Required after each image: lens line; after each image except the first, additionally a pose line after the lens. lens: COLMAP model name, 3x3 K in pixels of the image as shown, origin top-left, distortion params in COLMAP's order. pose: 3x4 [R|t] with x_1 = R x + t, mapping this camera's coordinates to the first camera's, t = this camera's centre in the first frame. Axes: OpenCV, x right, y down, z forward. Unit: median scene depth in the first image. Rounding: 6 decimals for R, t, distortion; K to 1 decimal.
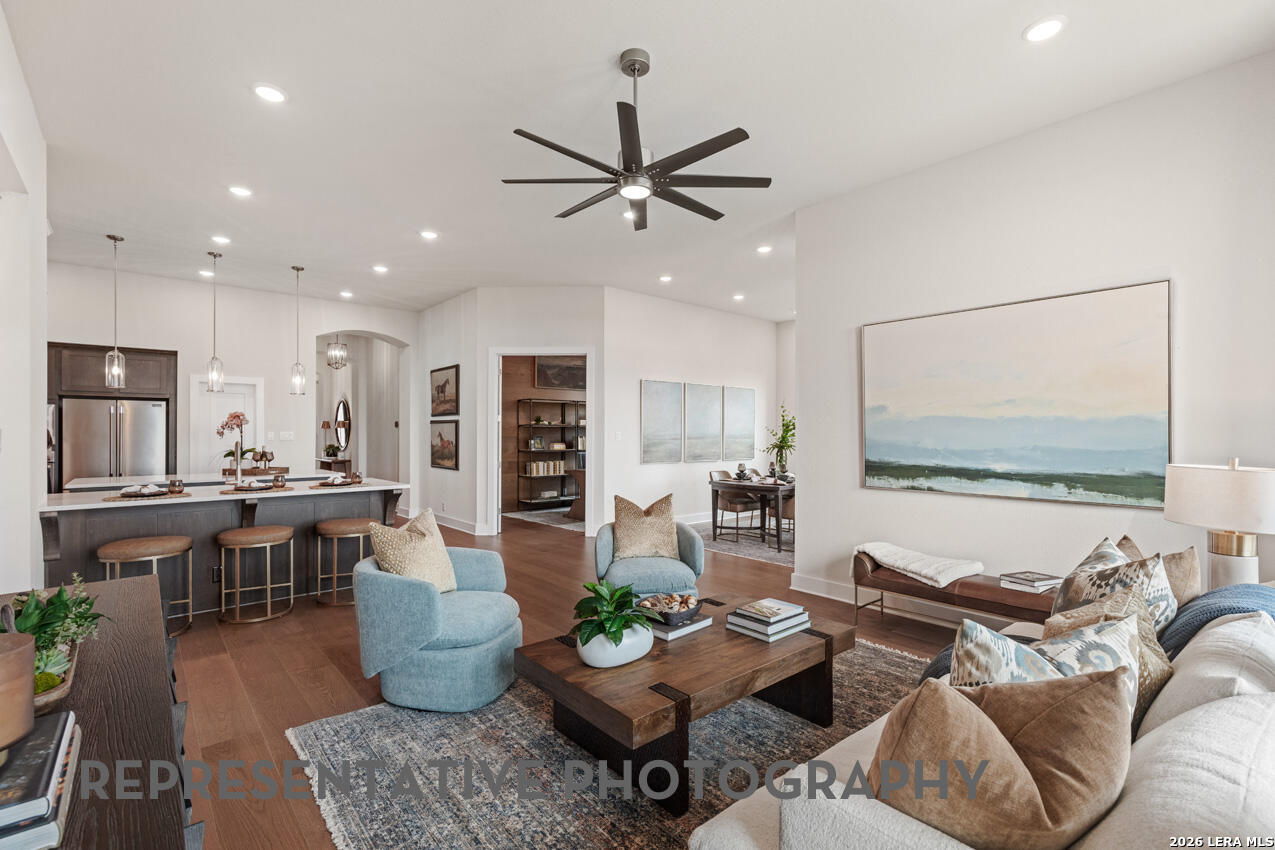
lens RADIAL K [[582.5, 0, 638.4], [0, 582.5, 425.8], [0, 0, 1]] dist [0.020032, 0.000066]
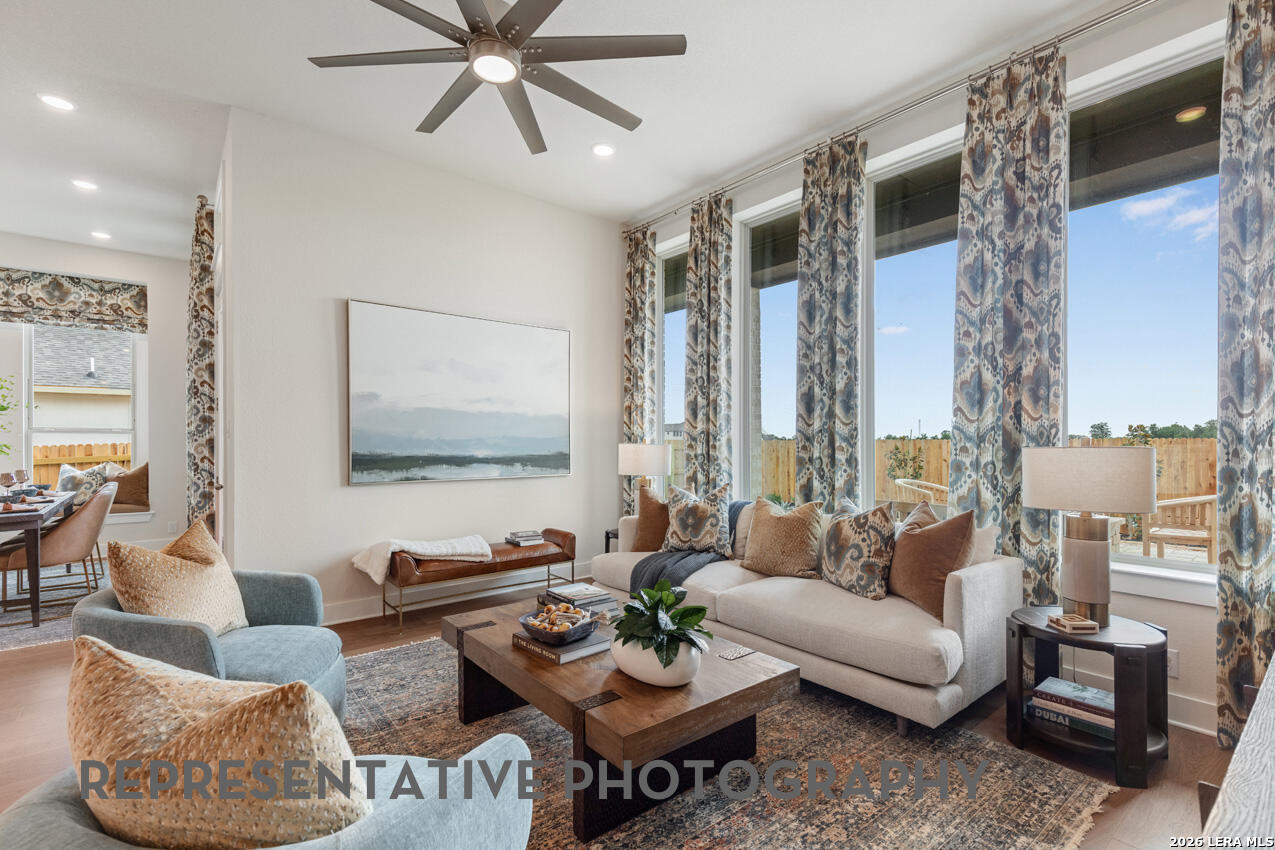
lens RADIAL K [[582.5, 0, 641.5], [0, 582.5, 433.7], [0, 0, 1]] dist [0.020032, 0.000066]
pose [[0.019314, 0.008531, 0.999777, -0.548555], [-0.015998, 0.999838, -0.008223, 0.033310], [-0.999685, -0.015836, 0.019448, 0.625121]]
